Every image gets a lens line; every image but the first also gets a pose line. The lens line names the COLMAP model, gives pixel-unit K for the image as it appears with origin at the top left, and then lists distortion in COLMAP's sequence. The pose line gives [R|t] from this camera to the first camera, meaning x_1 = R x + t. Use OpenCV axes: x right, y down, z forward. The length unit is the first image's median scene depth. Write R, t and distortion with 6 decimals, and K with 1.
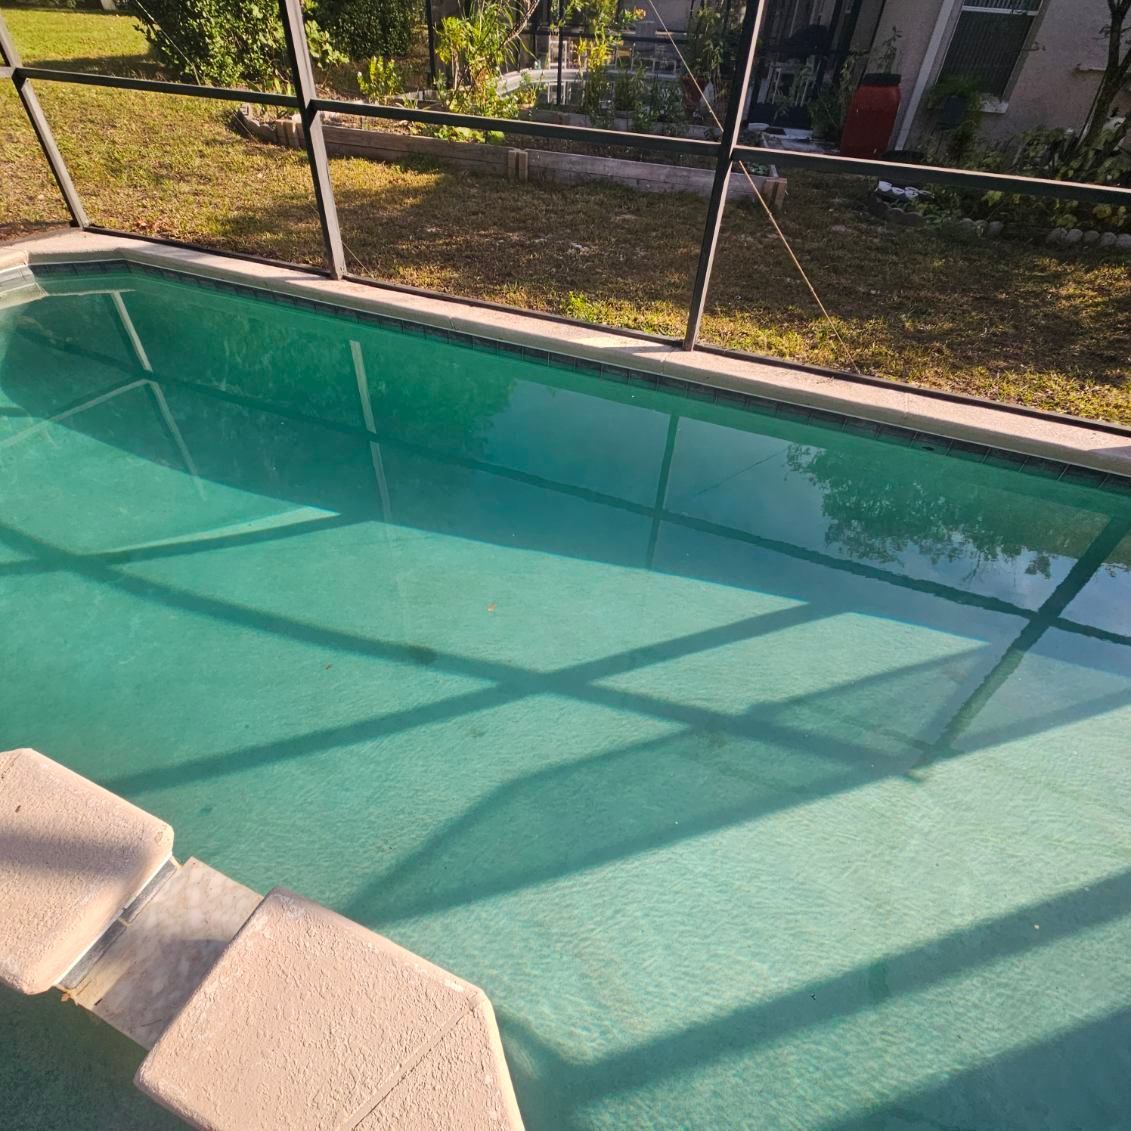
lens RADIAL K [[589.3, 0, 565.5], [0, 589.3, 565.5], [0, 0, 1]] dist [-0.002093, -0.000663]
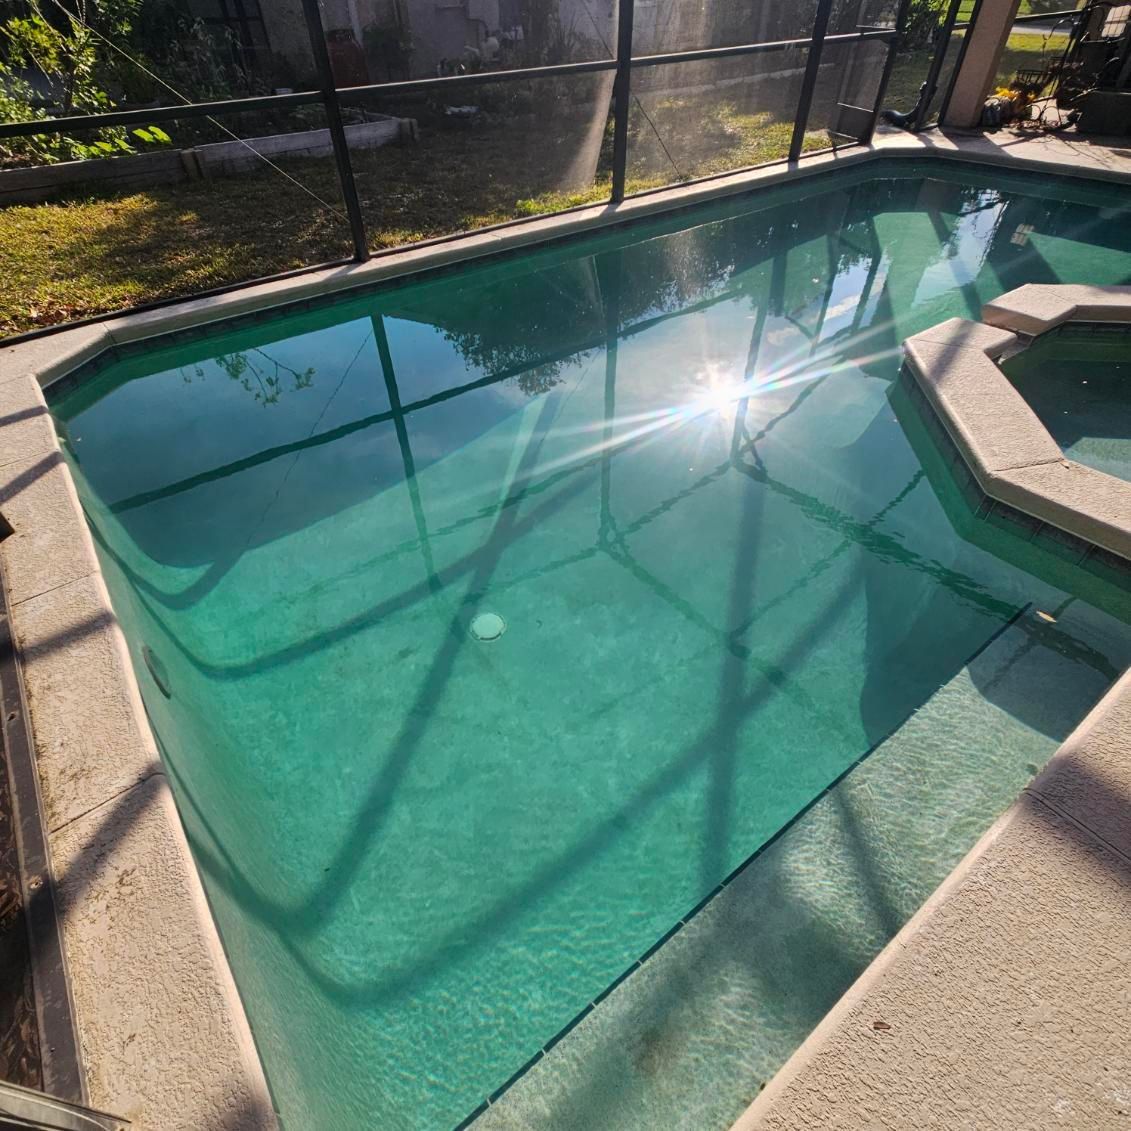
lens RADIAL K [[659.4, 0, 565.5], [0, 659.4, 565.5], [0, 0, 1]] dist [0.000539, 0.000444]
pose [[0.500229, -0.635204, 0.588462, -1.445938], [0.584448, 0.749128, 0.311814, -0.200169], [-0.638898, 0.187947, 0.745979, -0.185049]]
